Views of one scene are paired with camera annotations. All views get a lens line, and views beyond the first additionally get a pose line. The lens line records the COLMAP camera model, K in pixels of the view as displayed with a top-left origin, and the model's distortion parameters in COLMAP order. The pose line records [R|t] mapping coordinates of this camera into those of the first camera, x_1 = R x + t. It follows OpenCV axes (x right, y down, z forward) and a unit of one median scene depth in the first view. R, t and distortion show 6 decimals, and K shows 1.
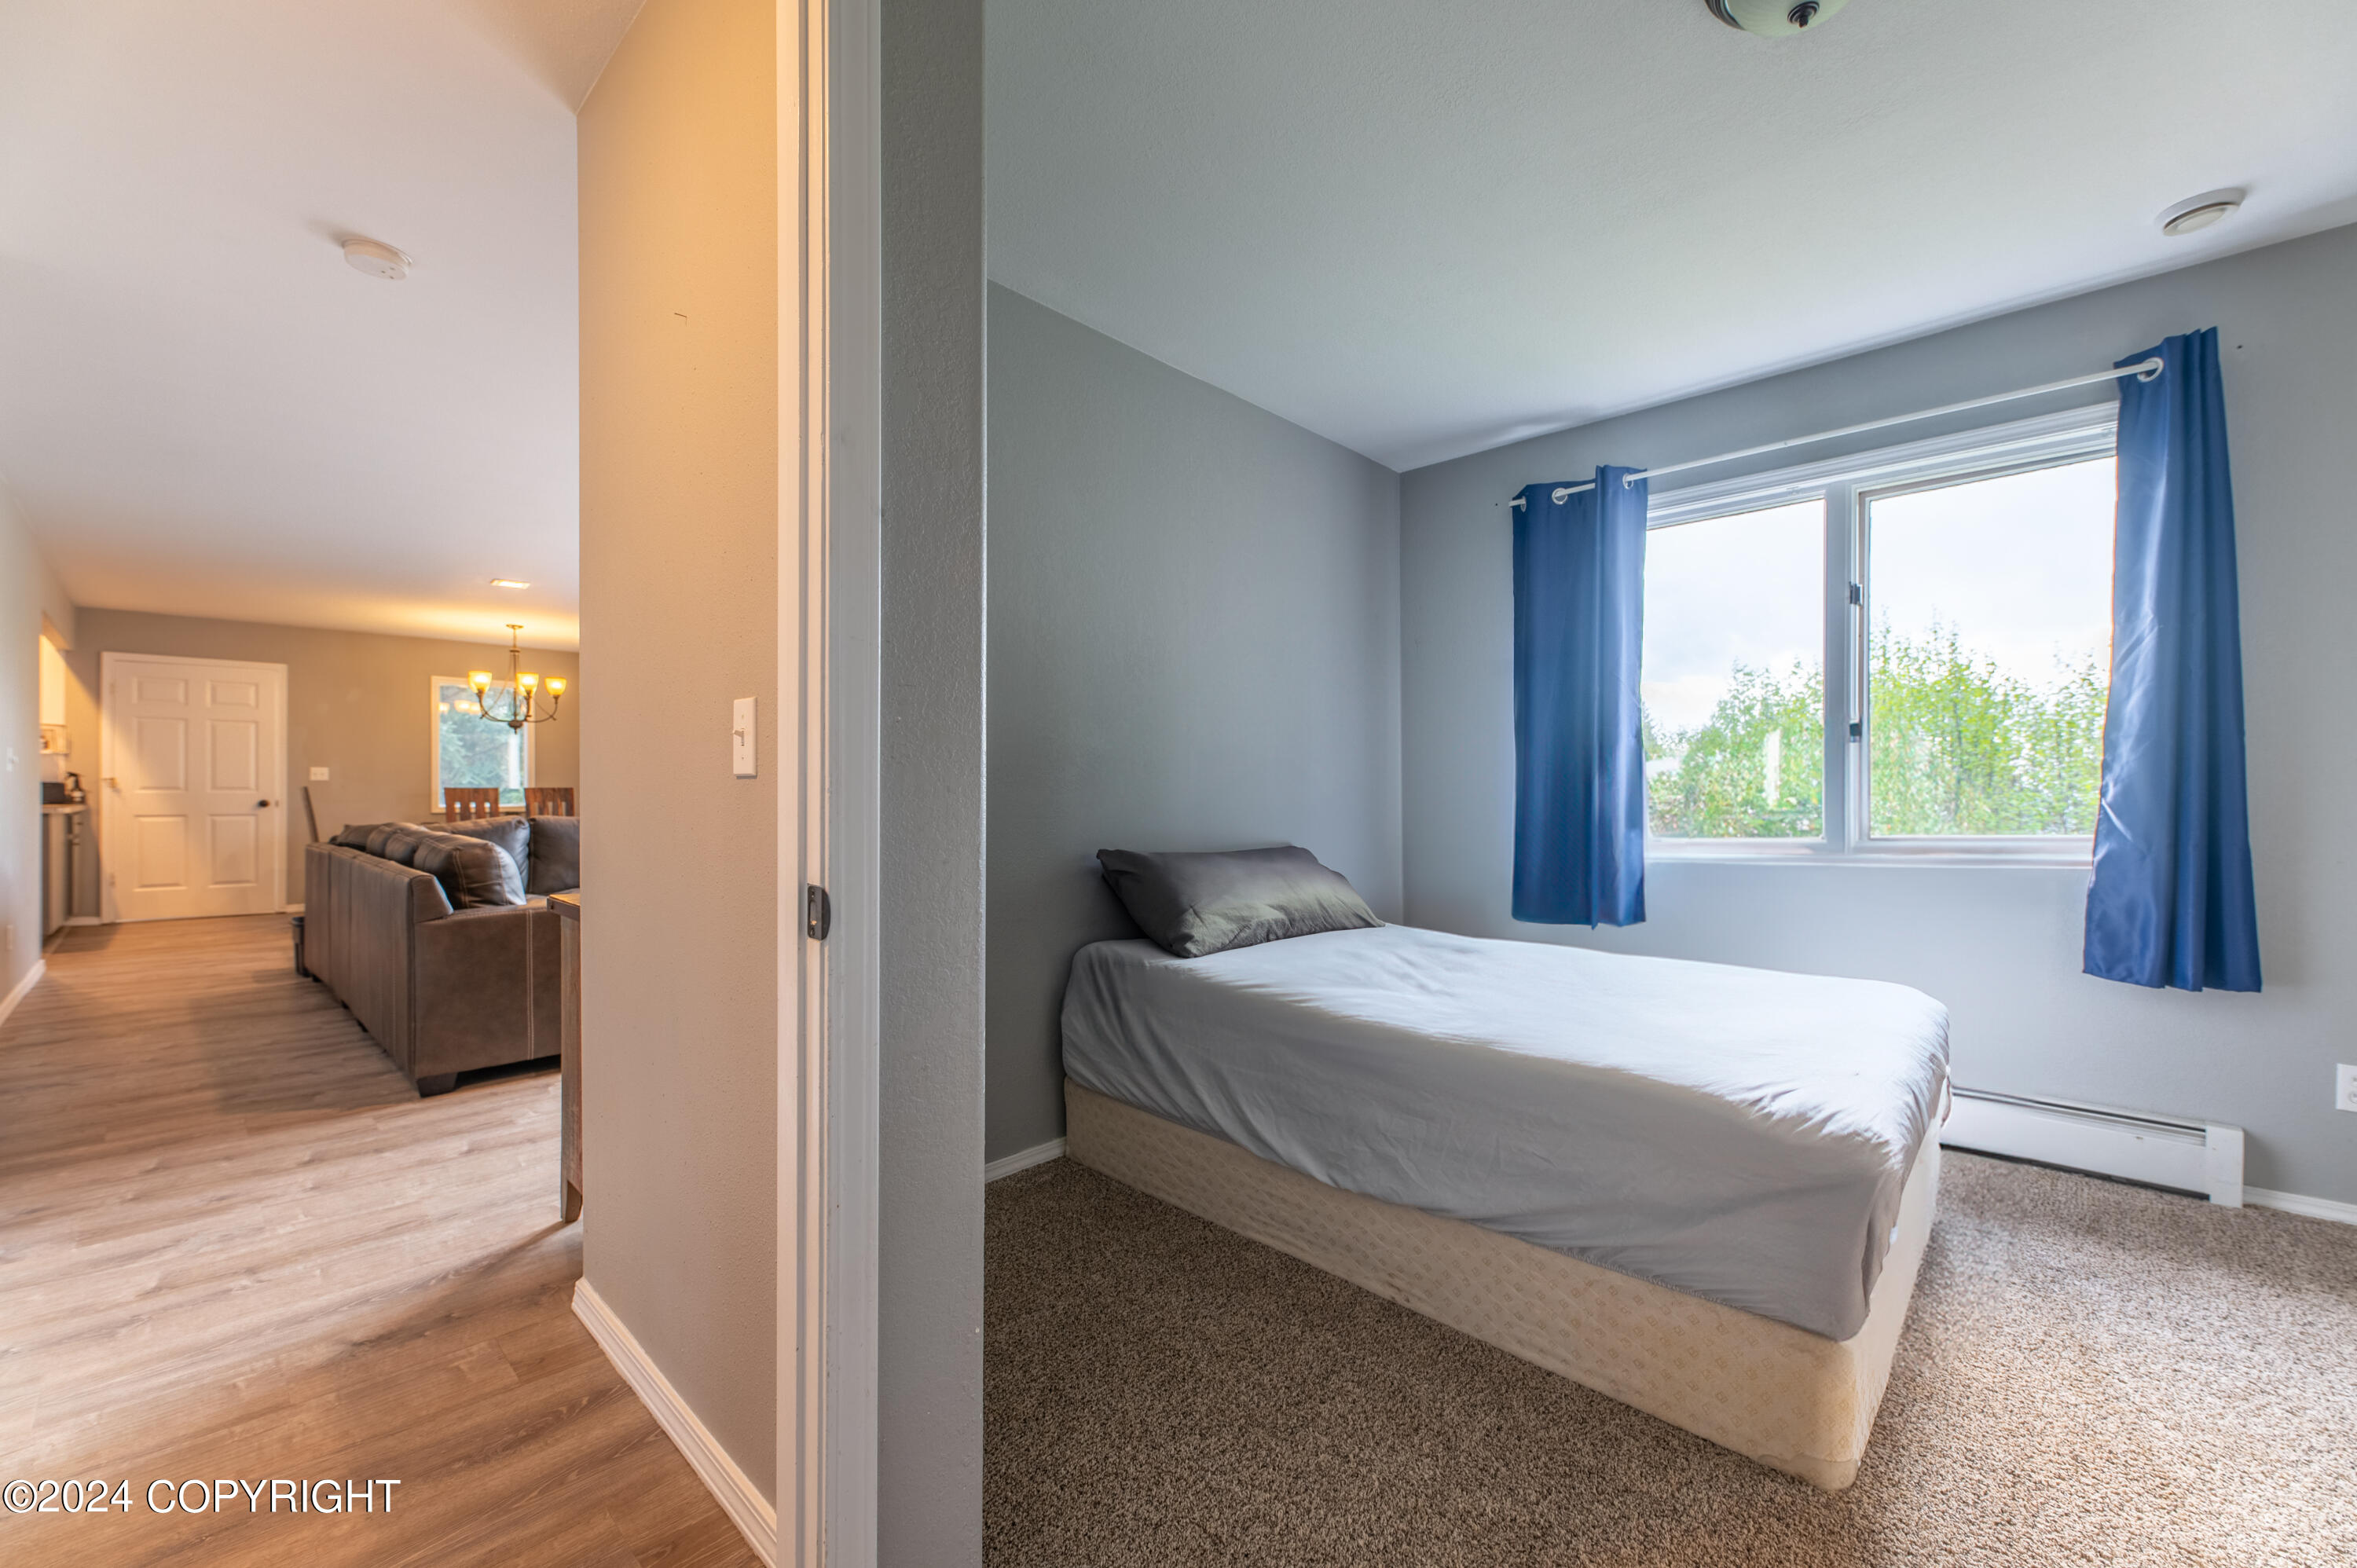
lens RADIAL K [[953.7, 0, 1181.2], [0, 953.7, 791.3], [0, 0, 1]] dist [-0.000156, -0.000323]
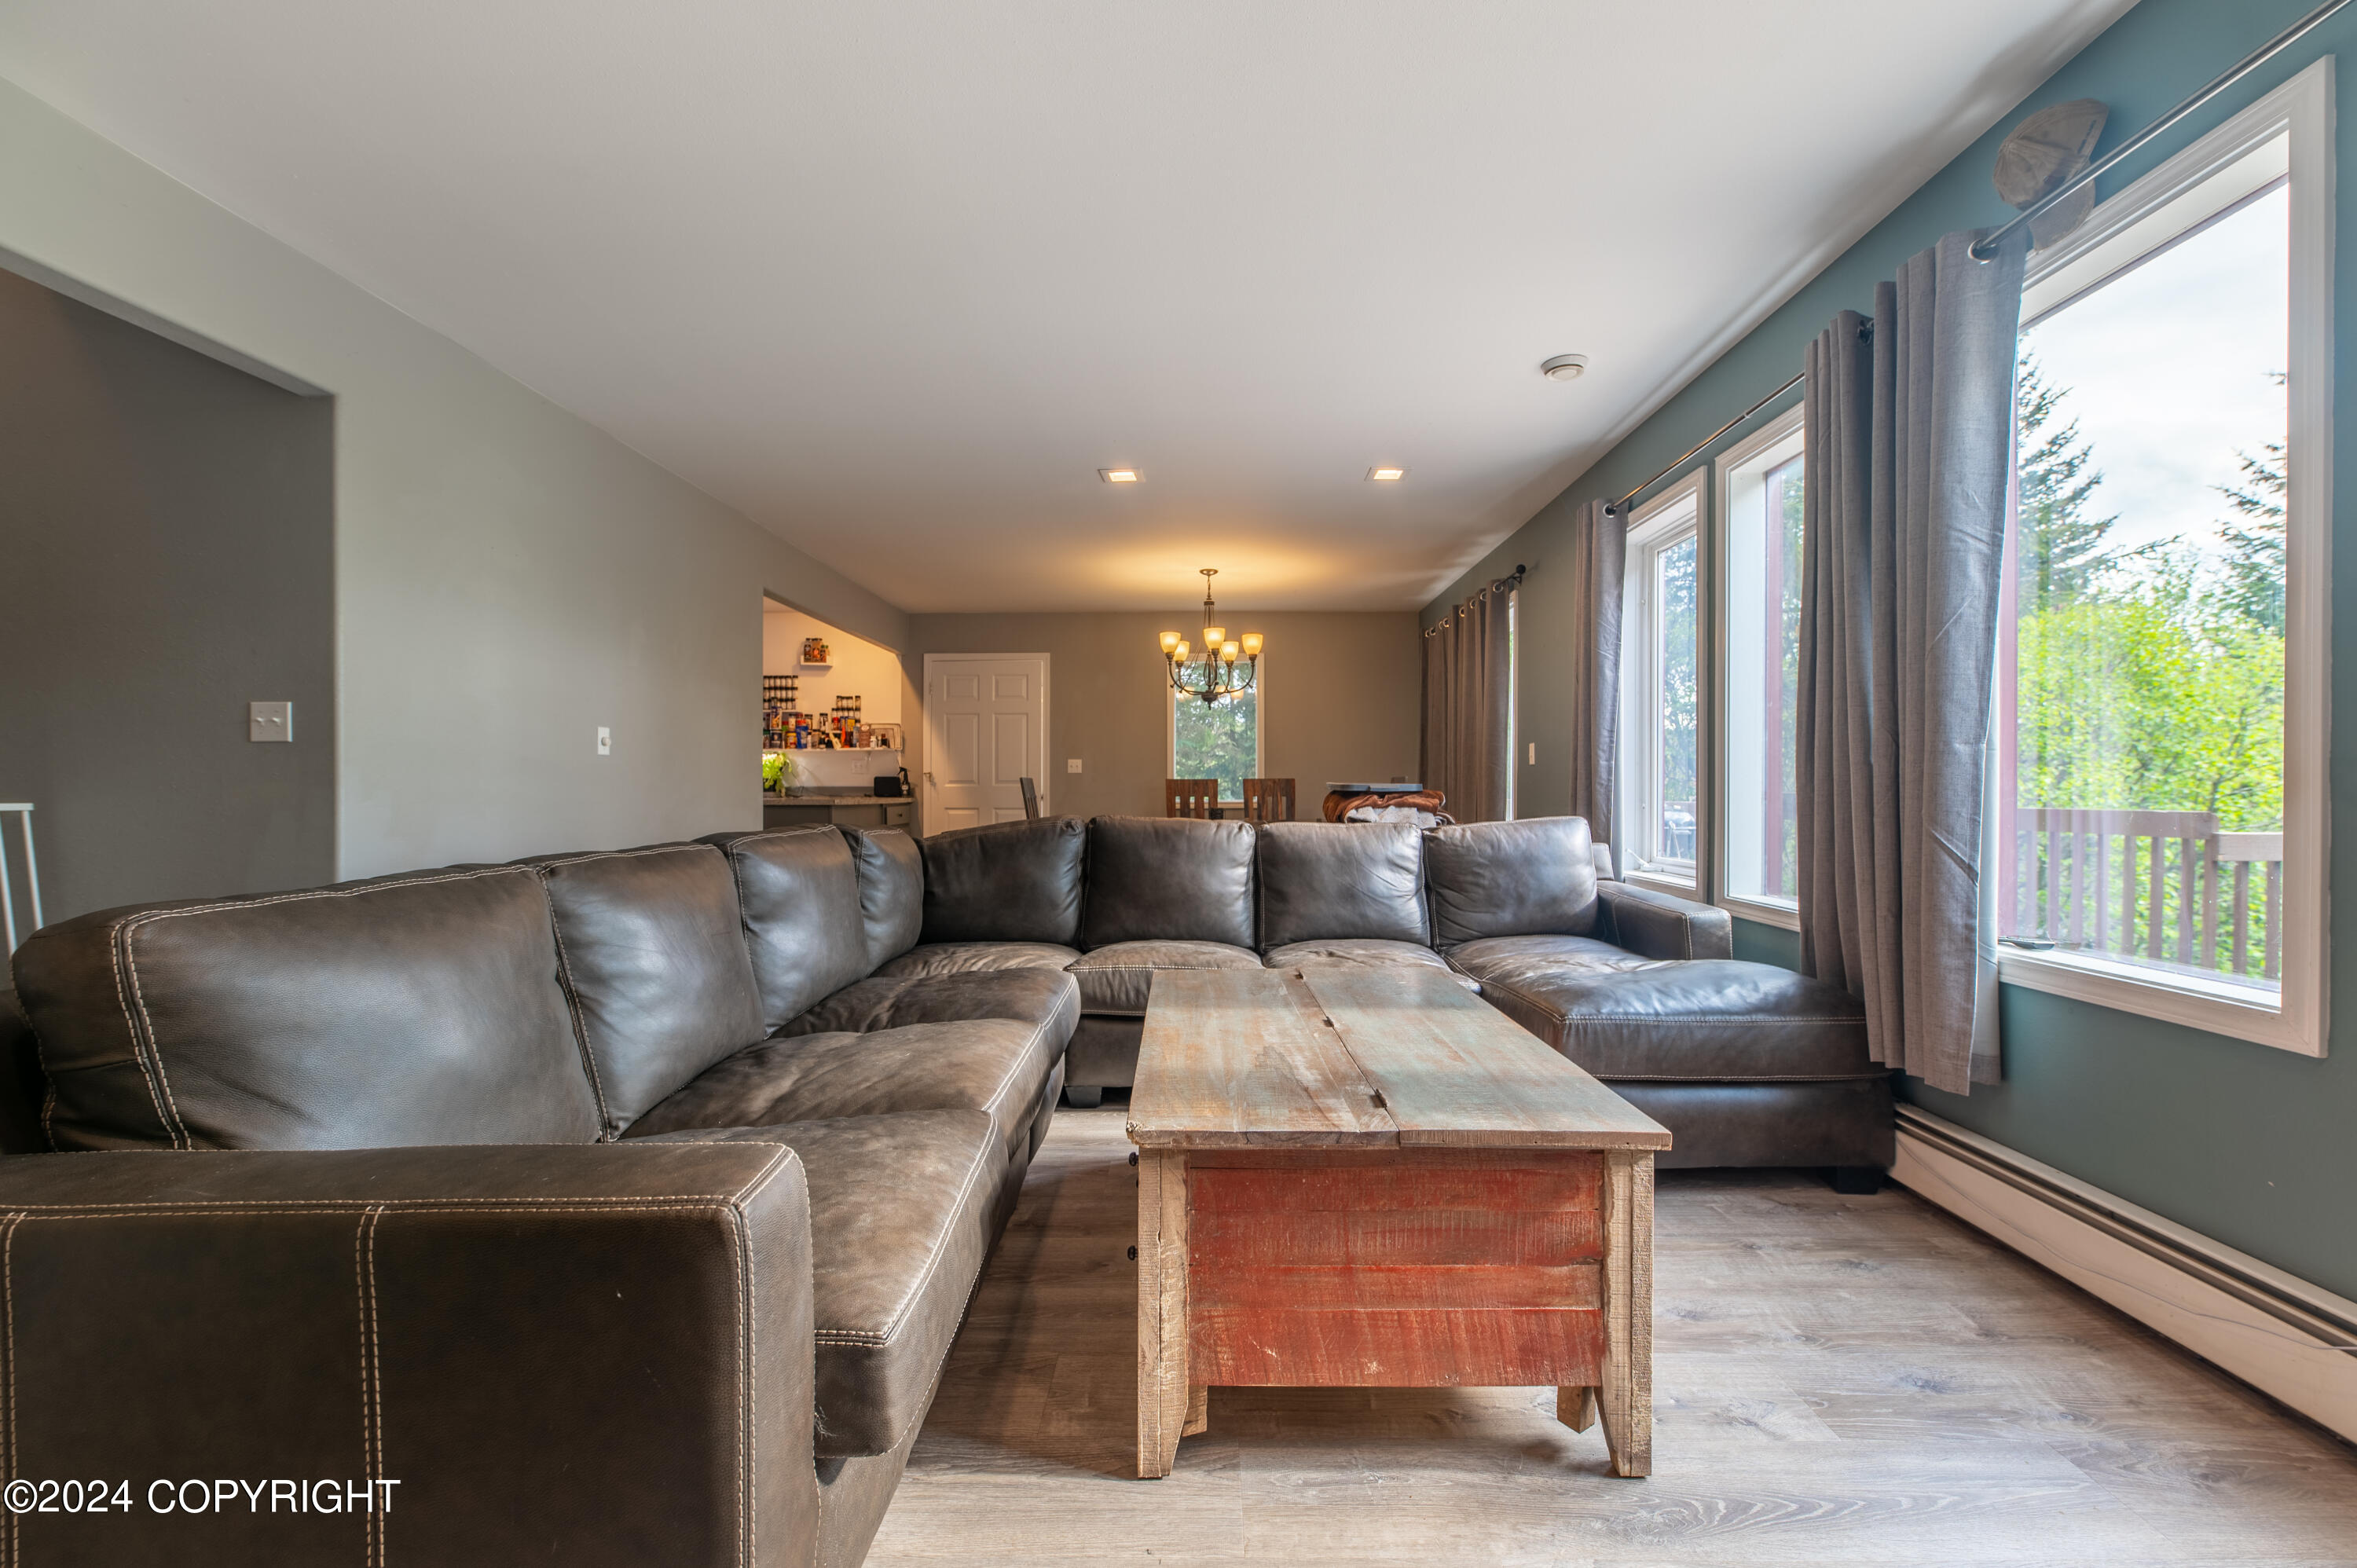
lens RADIAL K [[960.9, 0, 1194.0], [0, 960.9, 795.3], [0, 0, 1]] dist [0.000778, 0.000007]
pose [[0.676710, 0.000820, -0.736249, -0.130883], [0.002529, 0.999991, 0.003438, 0.008481], [0.736245, -0.004188, 0.676702, 0.481981]]
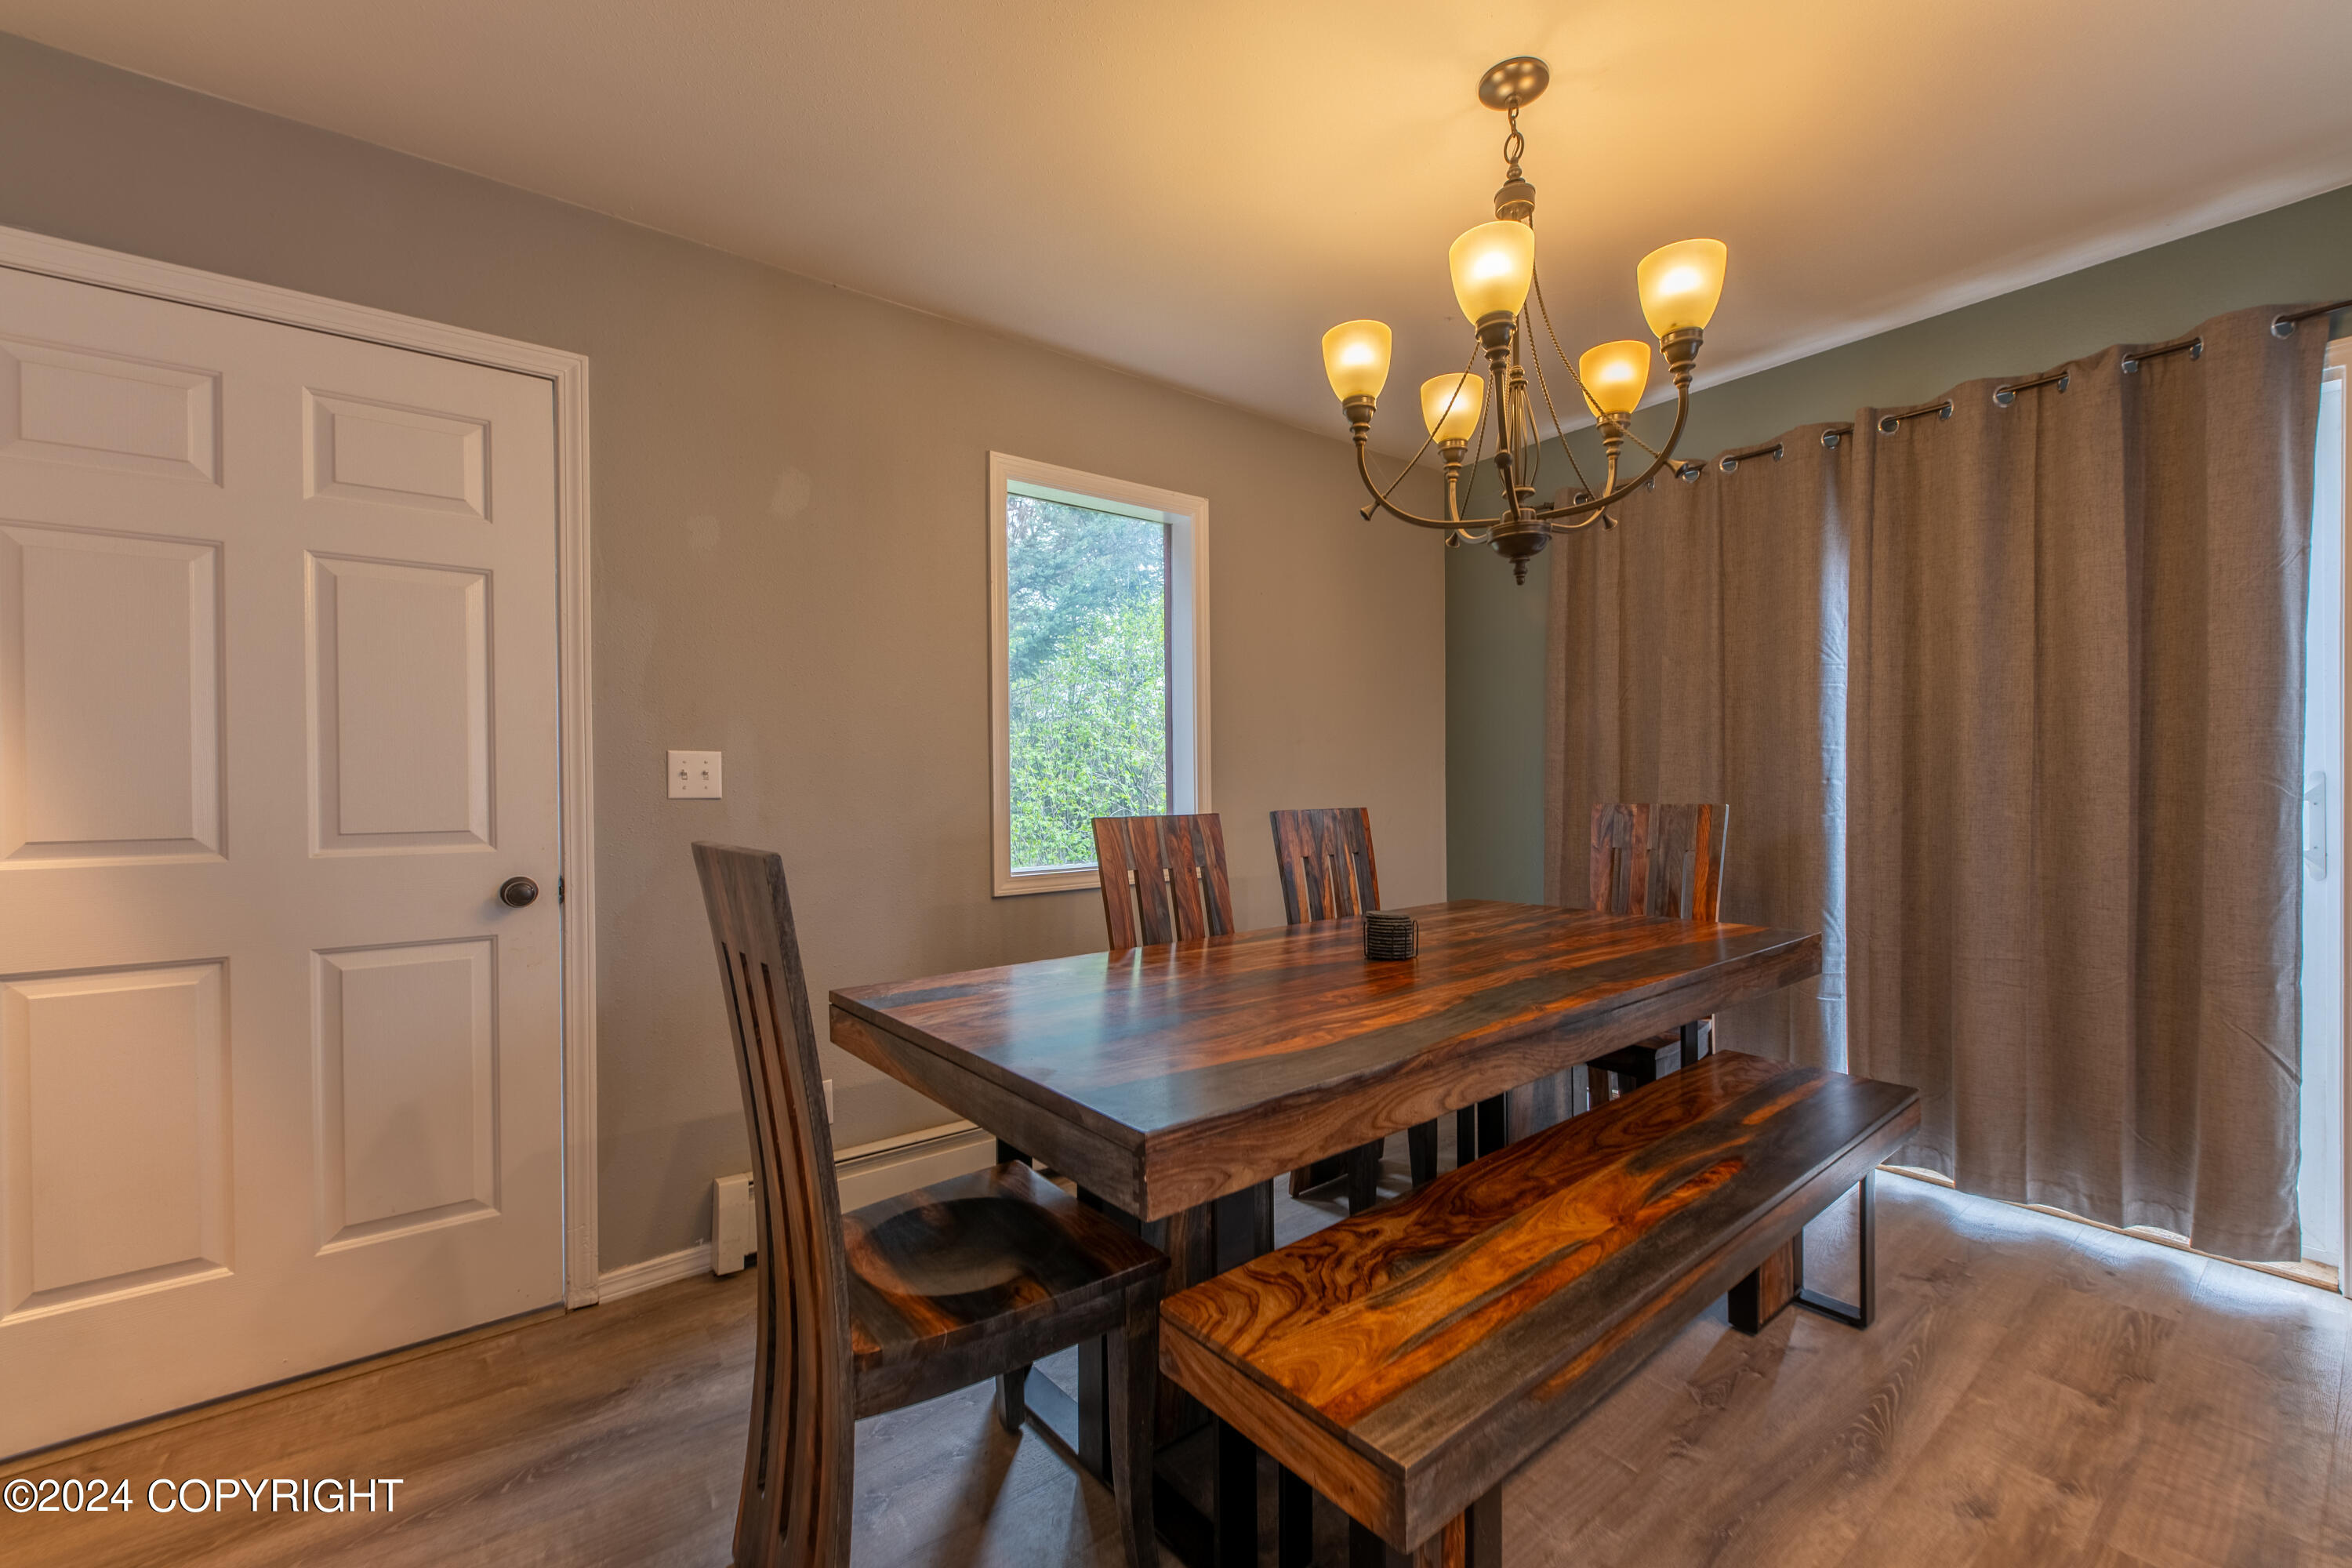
lens RADIAL K [[953.3, 0, 1186.0], [0, 953.3, 787.7], [0, 0, 1]] dist [0.001835, -0.000087]
pose [[0.990747, -0.010944, -0.135282, -0.796827], [0.011239, 0.999936, 0.001419, -0.014444], [0.135258, -0.002926, 0.990806, 0.819097]]
